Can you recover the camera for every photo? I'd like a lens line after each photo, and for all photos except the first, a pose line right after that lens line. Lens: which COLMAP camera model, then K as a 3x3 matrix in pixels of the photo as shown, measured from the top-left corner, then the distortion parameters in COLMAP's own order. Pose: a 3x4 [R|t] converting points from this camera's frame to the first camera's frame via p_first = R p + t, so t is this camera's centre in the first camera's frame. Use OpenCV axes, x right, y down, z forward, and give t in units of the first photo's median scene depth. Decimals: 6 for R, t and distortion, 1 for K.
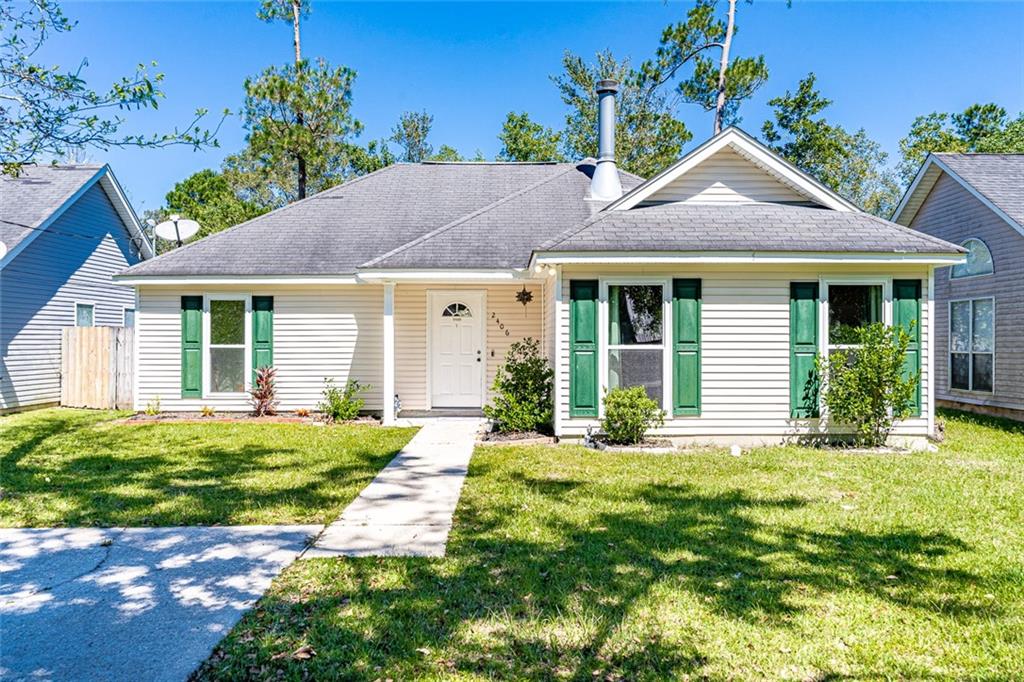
lens RADIAL K [[824.4, 0, 535.7], [0, 824.4, 346.6], [0, 0, 1]] dist [-0.004044, -0.000222]
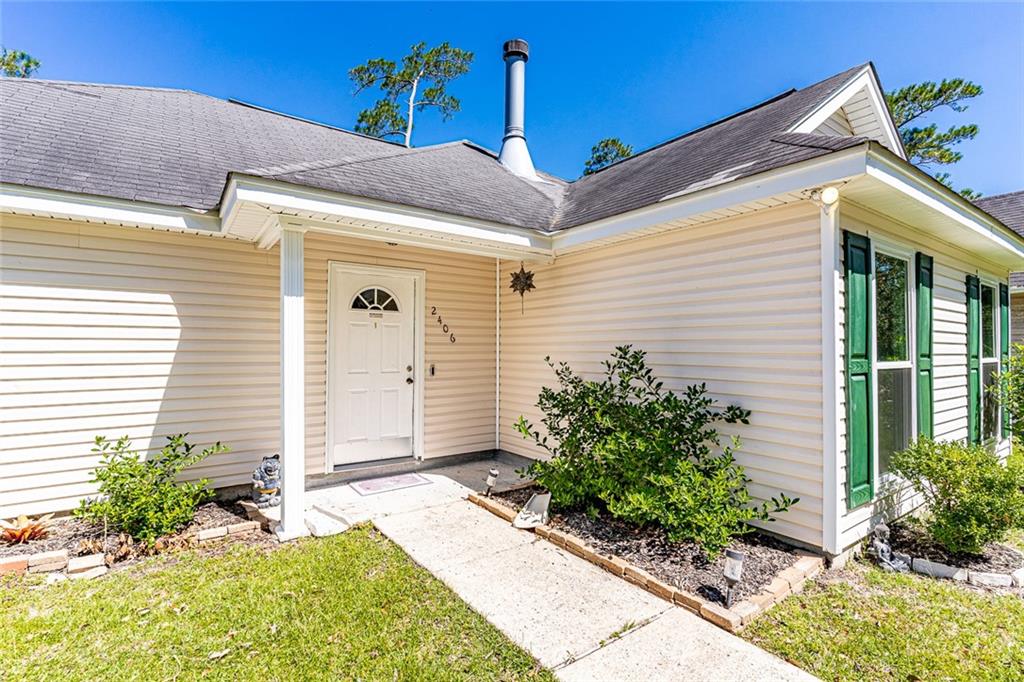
lens RADIAL K [[488.8, 0, 518.0], [0, 488.8, 343.1], [0, 0, 1]] dist [0.010272, -0.001224]
pose [[0.831014, 0.009164, 0.556175, -0.215368], [-0.000422, 0.999874, -0.015845, -0.006977], [-0.556251, 0.012932, 0.830914, 0.663459]]
